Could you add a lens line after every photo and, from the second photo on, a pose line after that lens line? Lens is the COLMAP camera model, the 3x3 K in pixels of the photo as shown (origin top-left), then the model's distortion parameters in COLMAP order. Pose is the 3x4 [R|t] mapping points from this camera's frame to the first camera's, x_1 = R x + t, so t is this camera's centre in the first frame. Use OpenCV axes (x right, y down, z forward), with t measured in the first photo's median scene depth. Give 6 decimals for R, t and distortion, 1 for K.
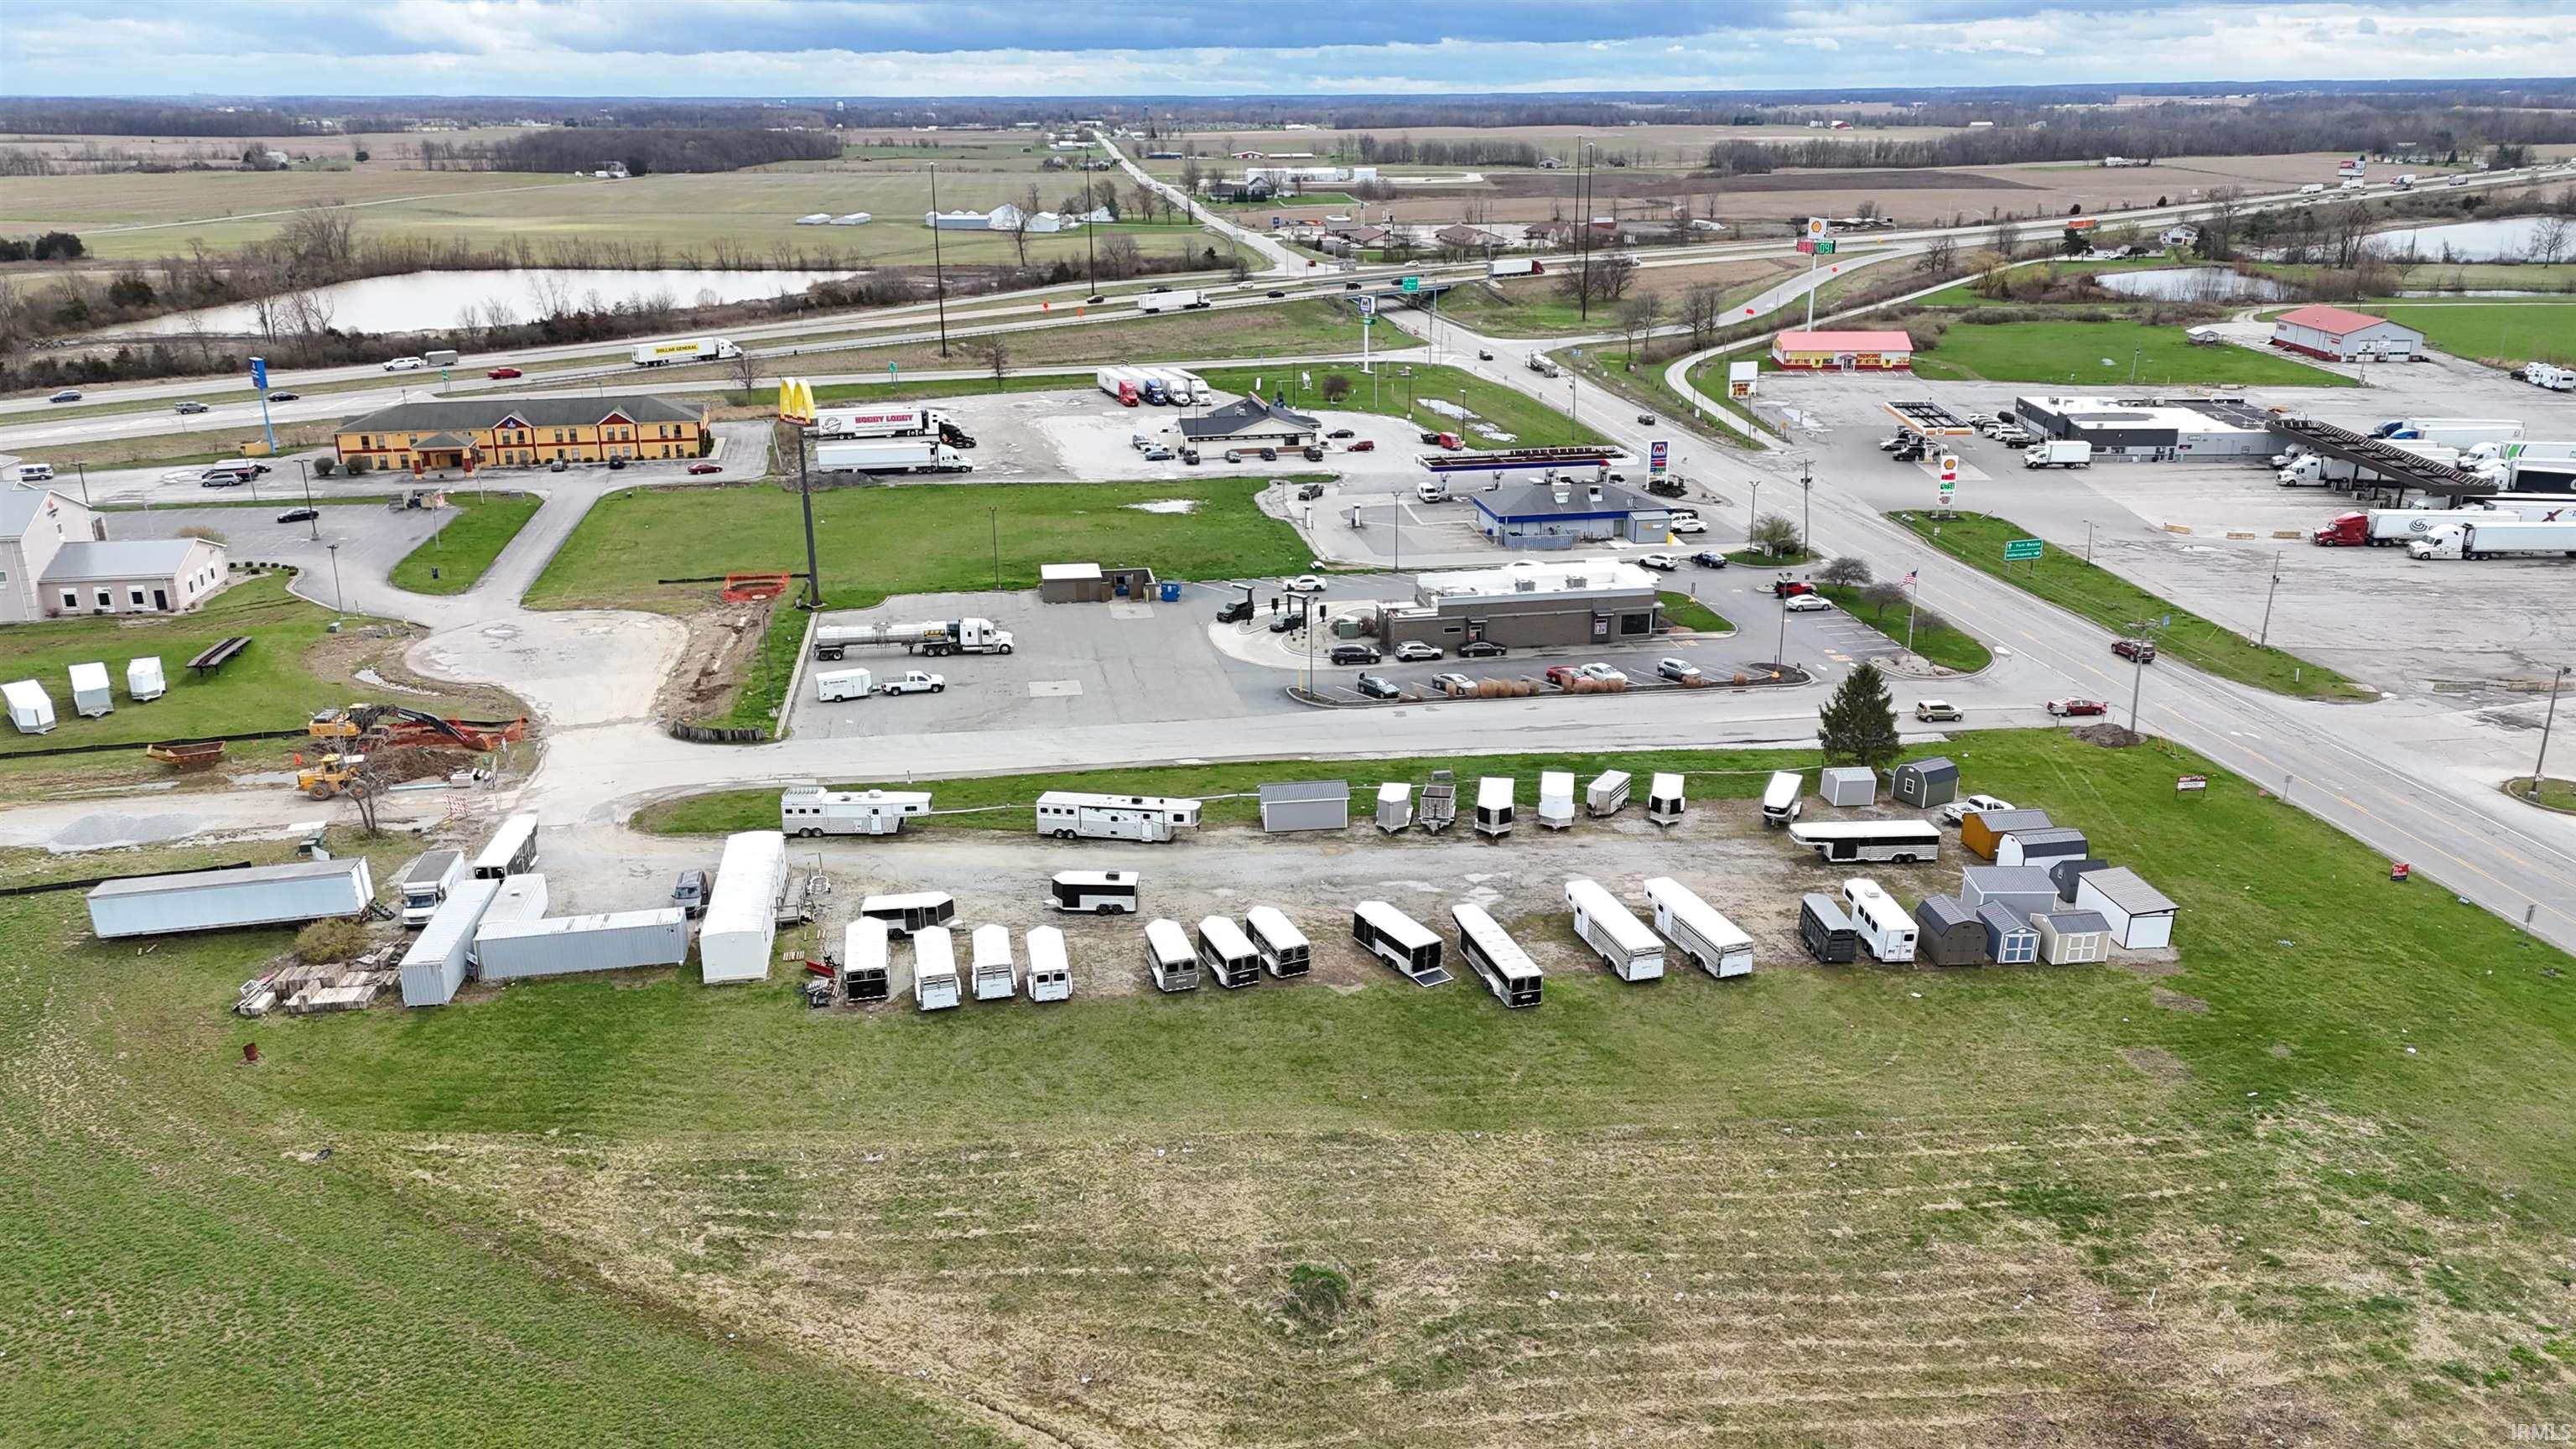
lens RADIAL K [[1896.3, 0, 1288.0], [0, 1896.3, 724.5], [0, 0, 1]] dist [0.044304, 0.005918]
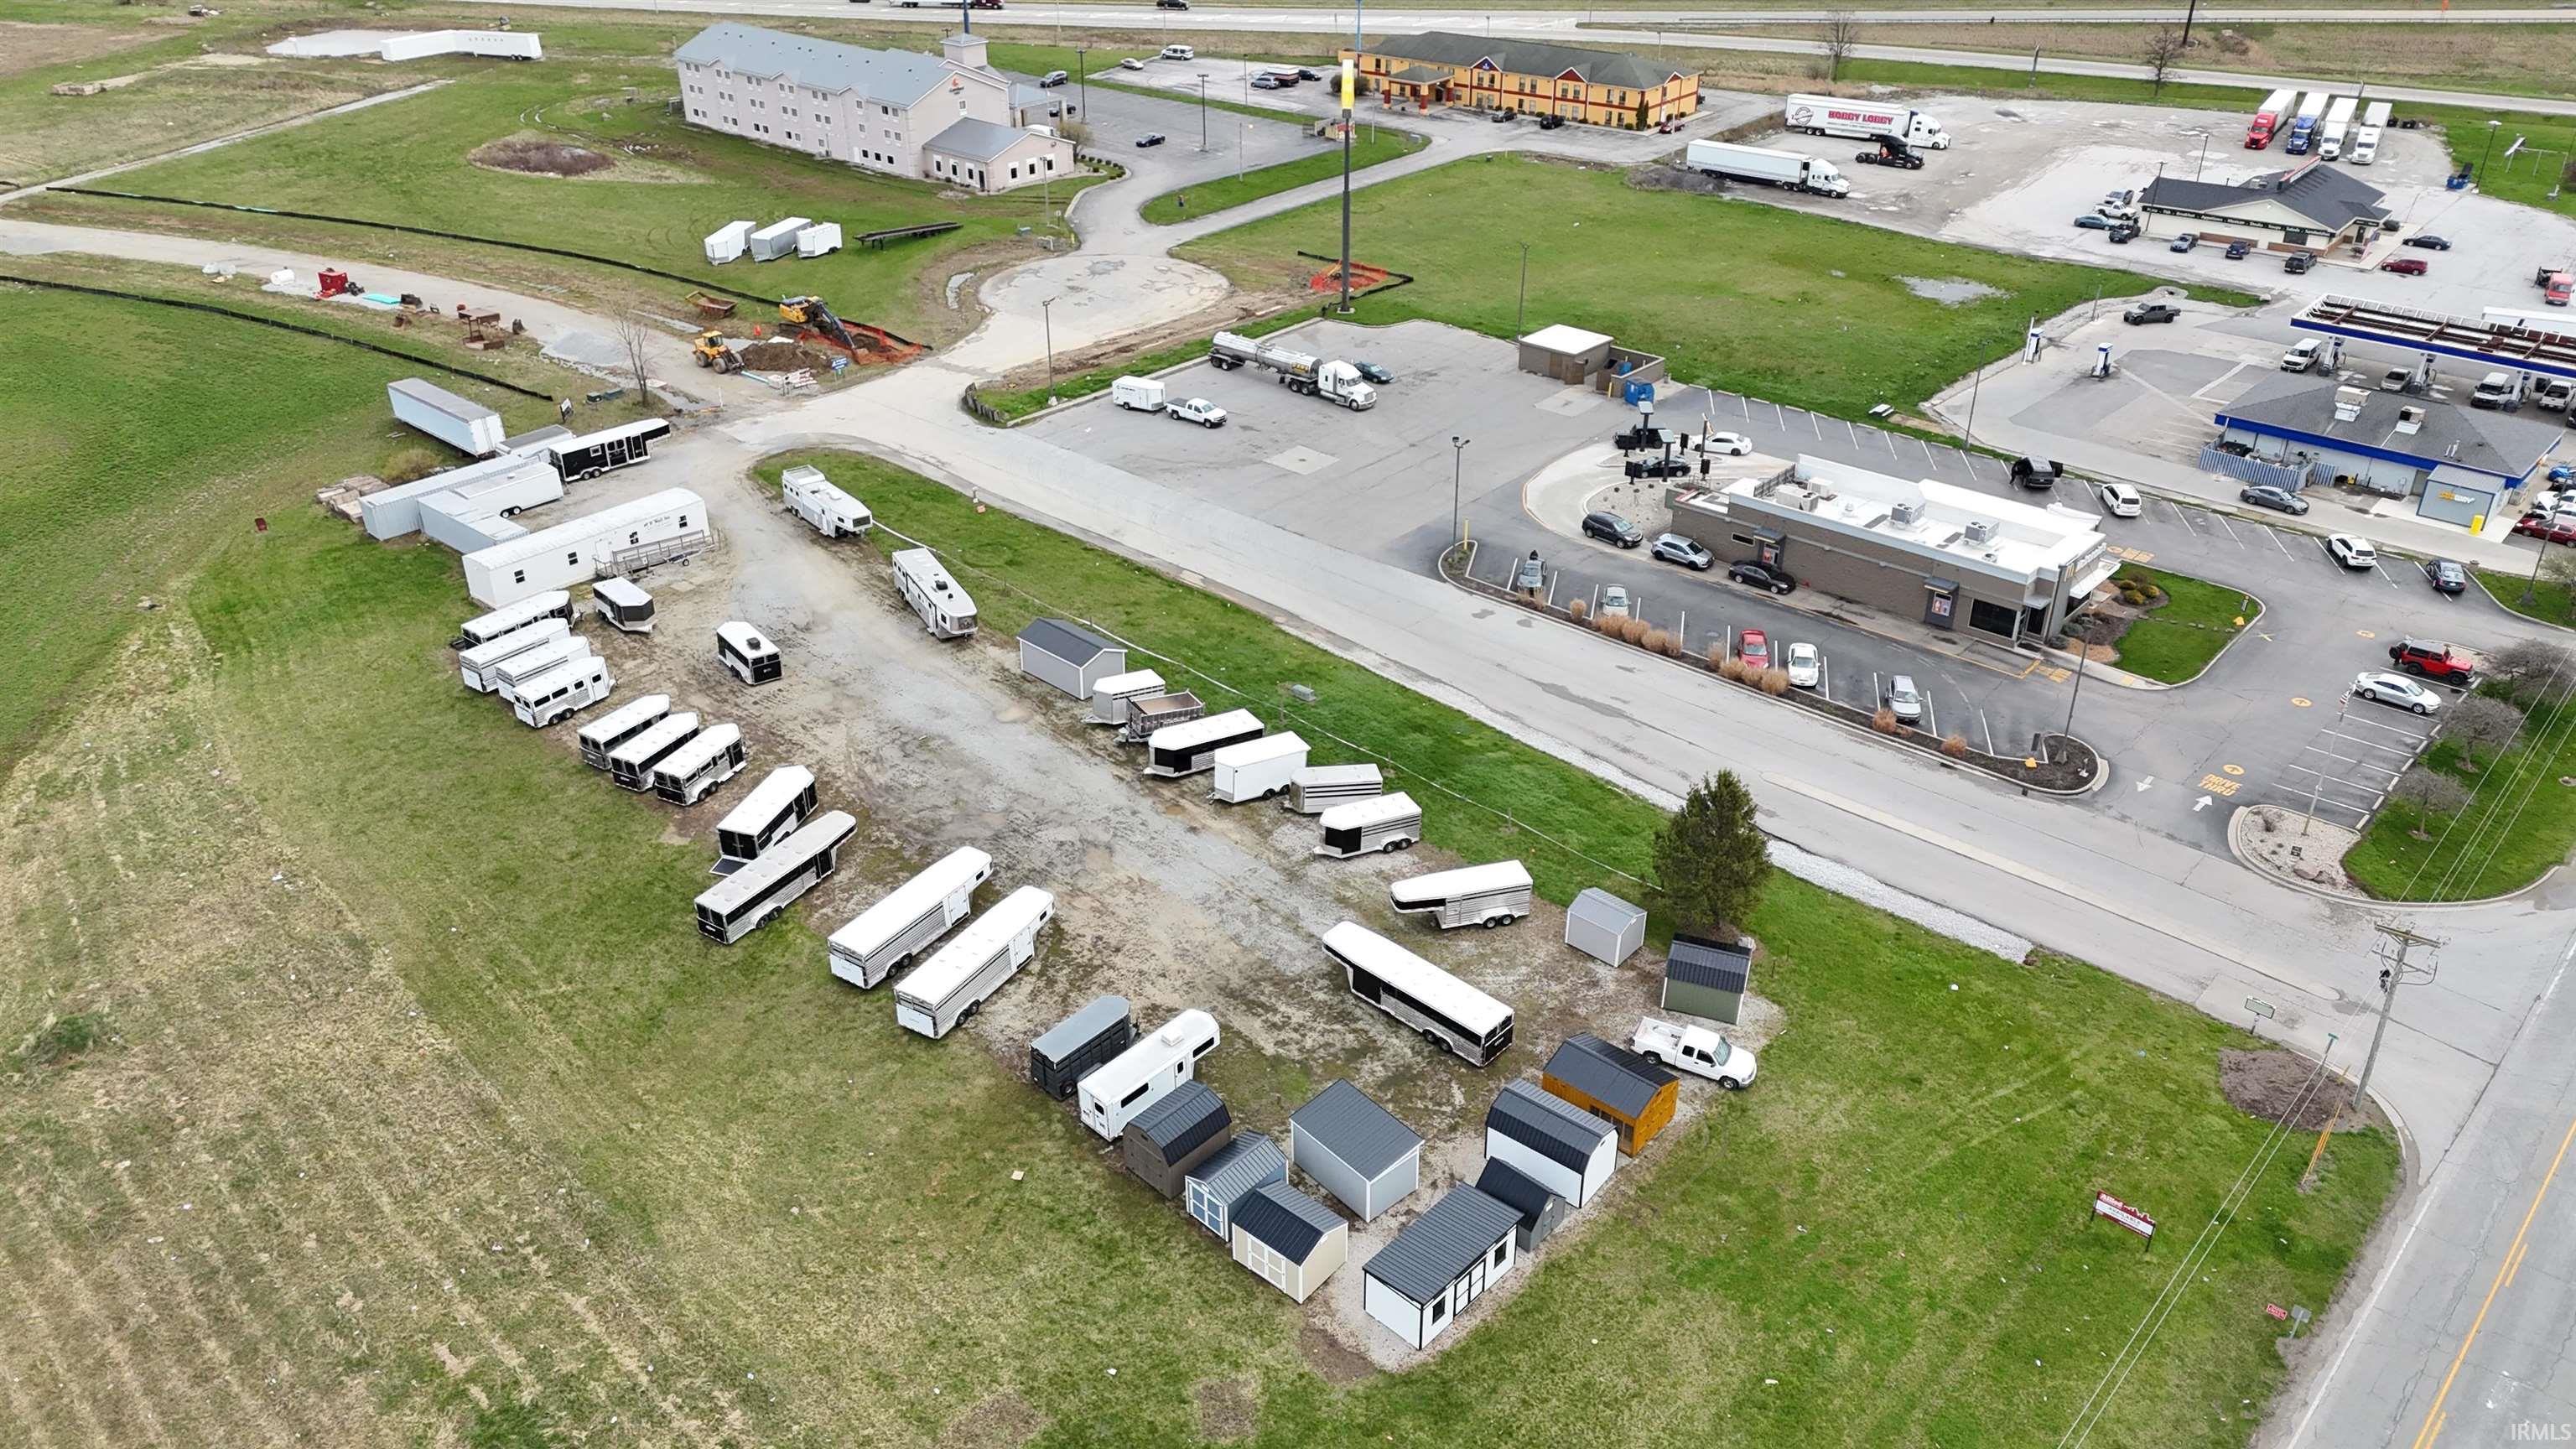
lens RADIAL K [[1873.3, 0, 1288.0], [0, 1873.3, 724.5], [0, 0, 1]] dist [0.086534, -0.084958]
pose [[0.627151, 0.382957, -0.678252, 0.402026], [-0.245675, 0.923592, 0.294316, -0.124756], [0.739138, -0.017951, 0.673315, 0.294208]]
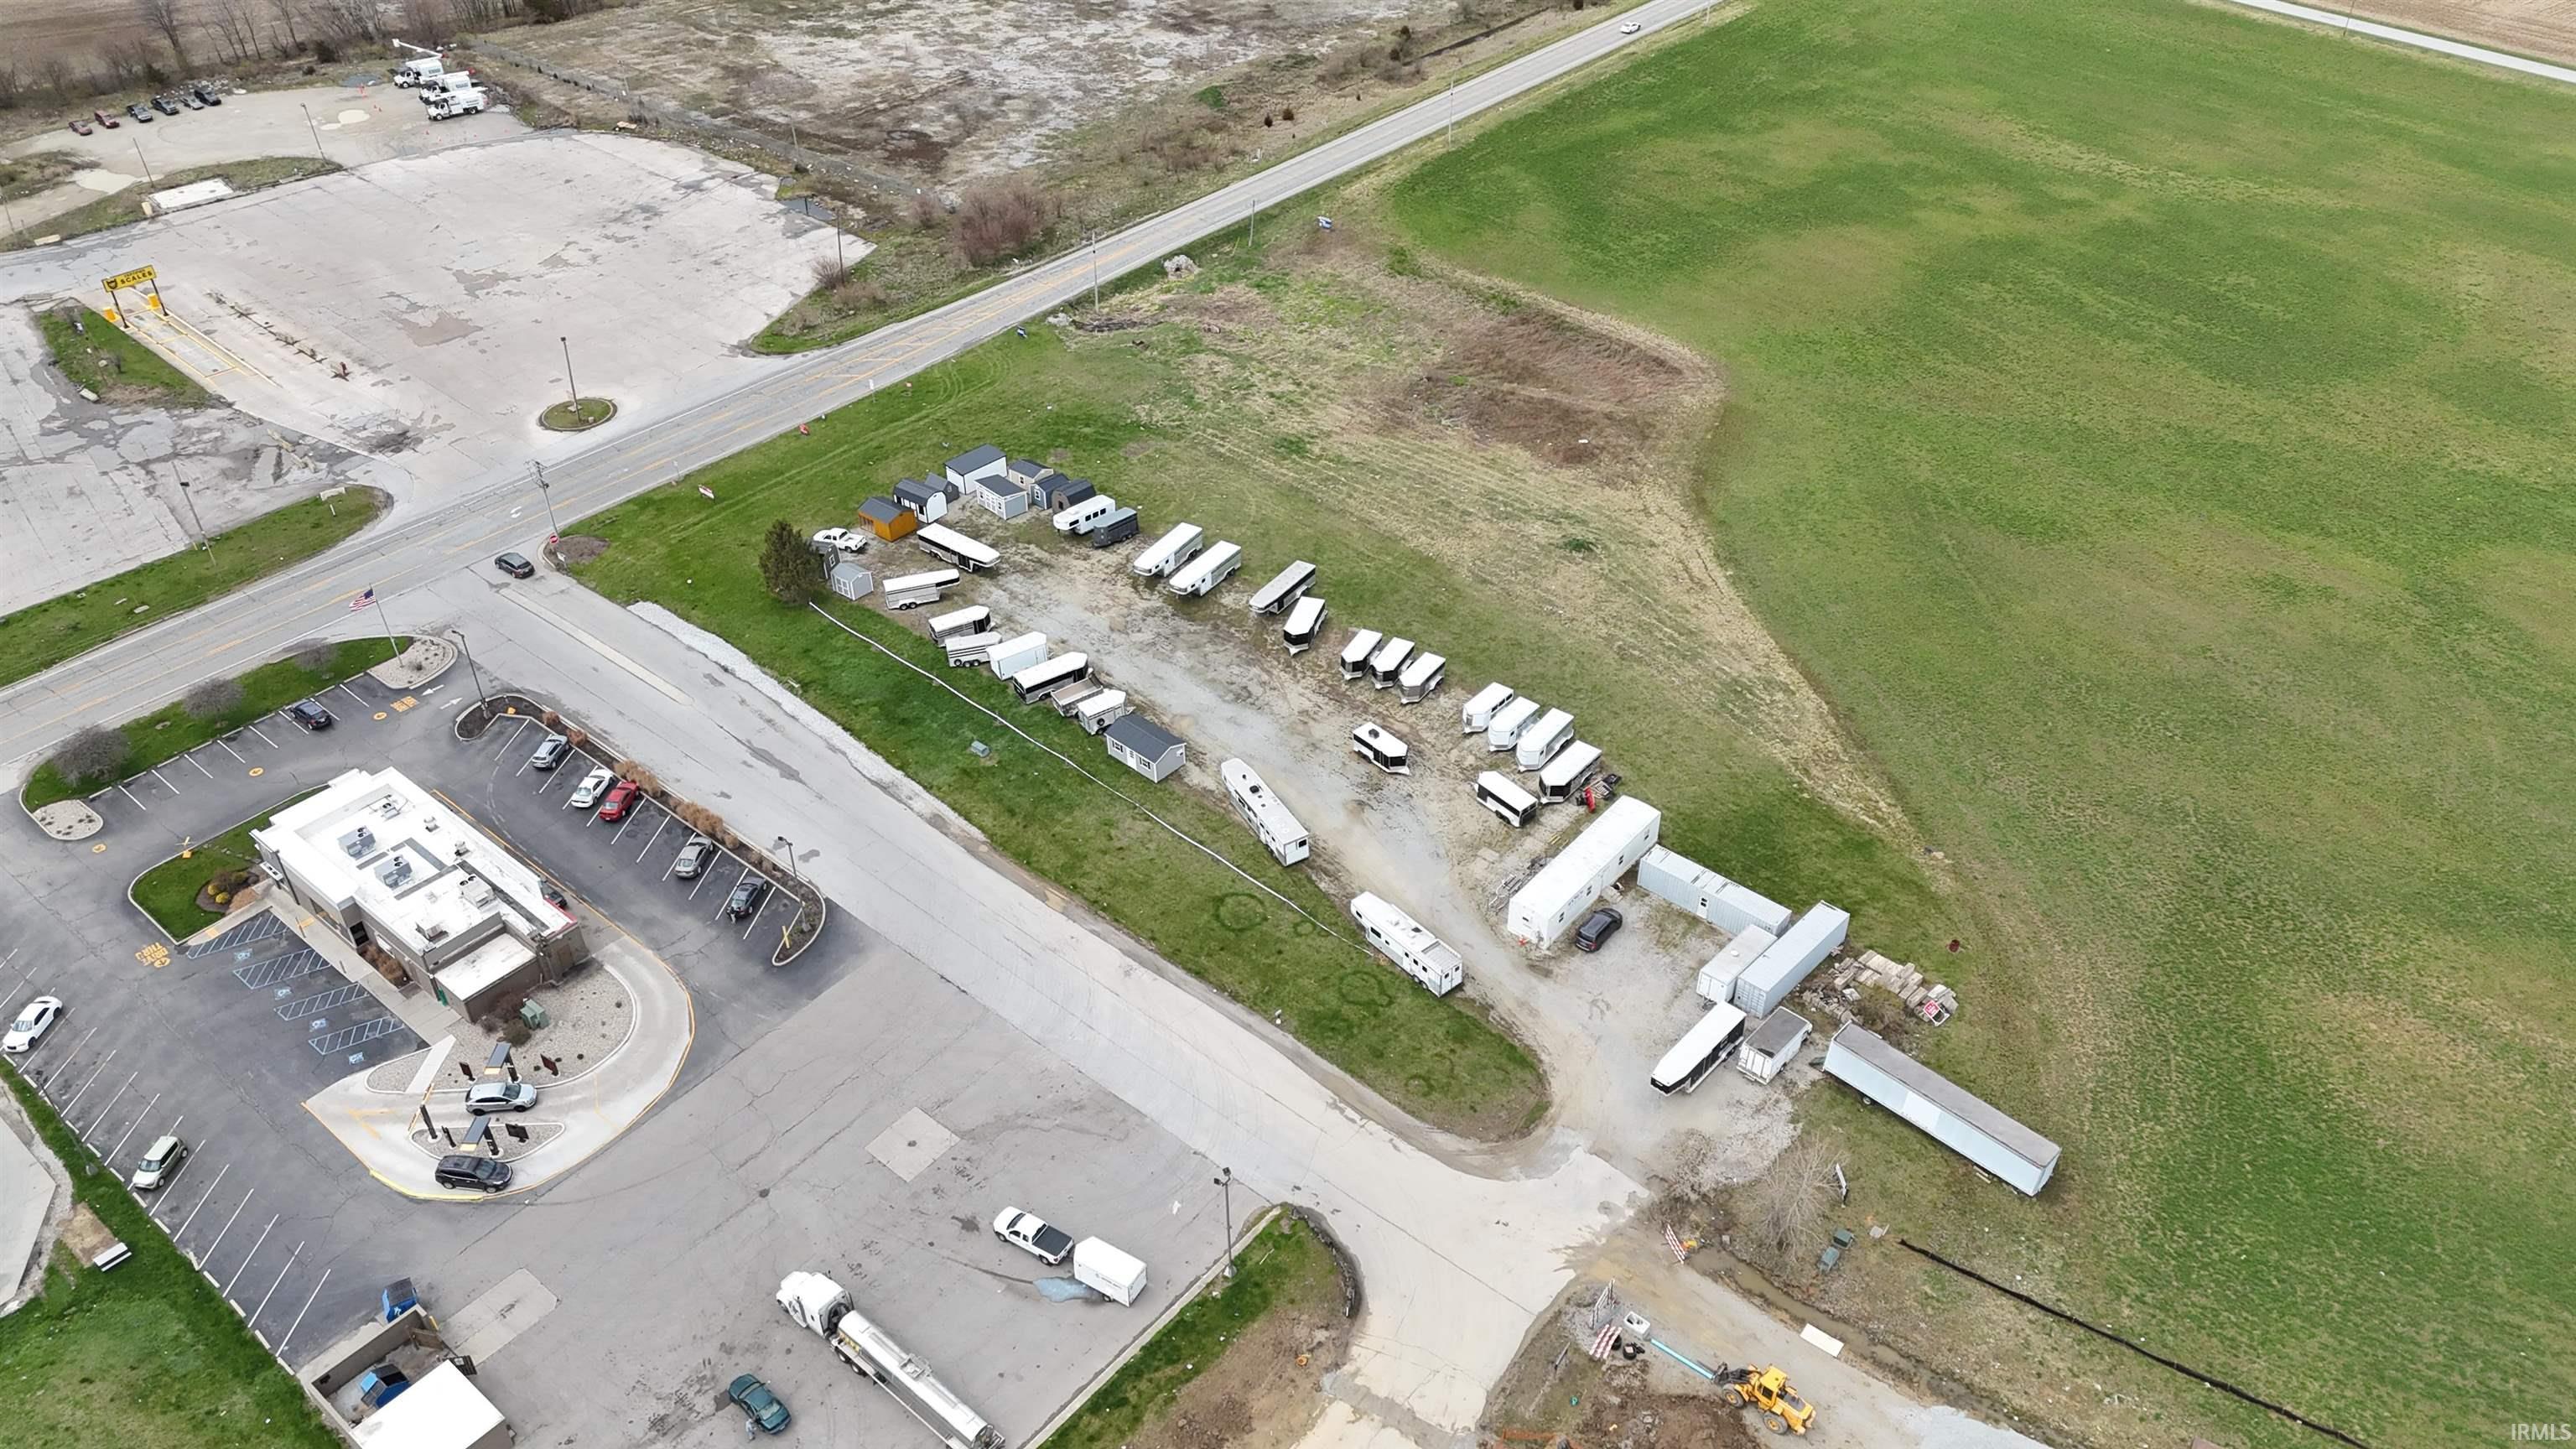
lens RADIAL K [[1873.3, 0, 1288.0], [0, 1873.3, 724.5], [0, 0, 1]] dist [0.086534, -0.084958]
pose [[-0.649753, -0.450137, 0.612534, -0.460060], [0.247513, 0.636613, 0.730384, -0.484212], [-0.718720, 0.626180, -0.302226, 0.769802]]
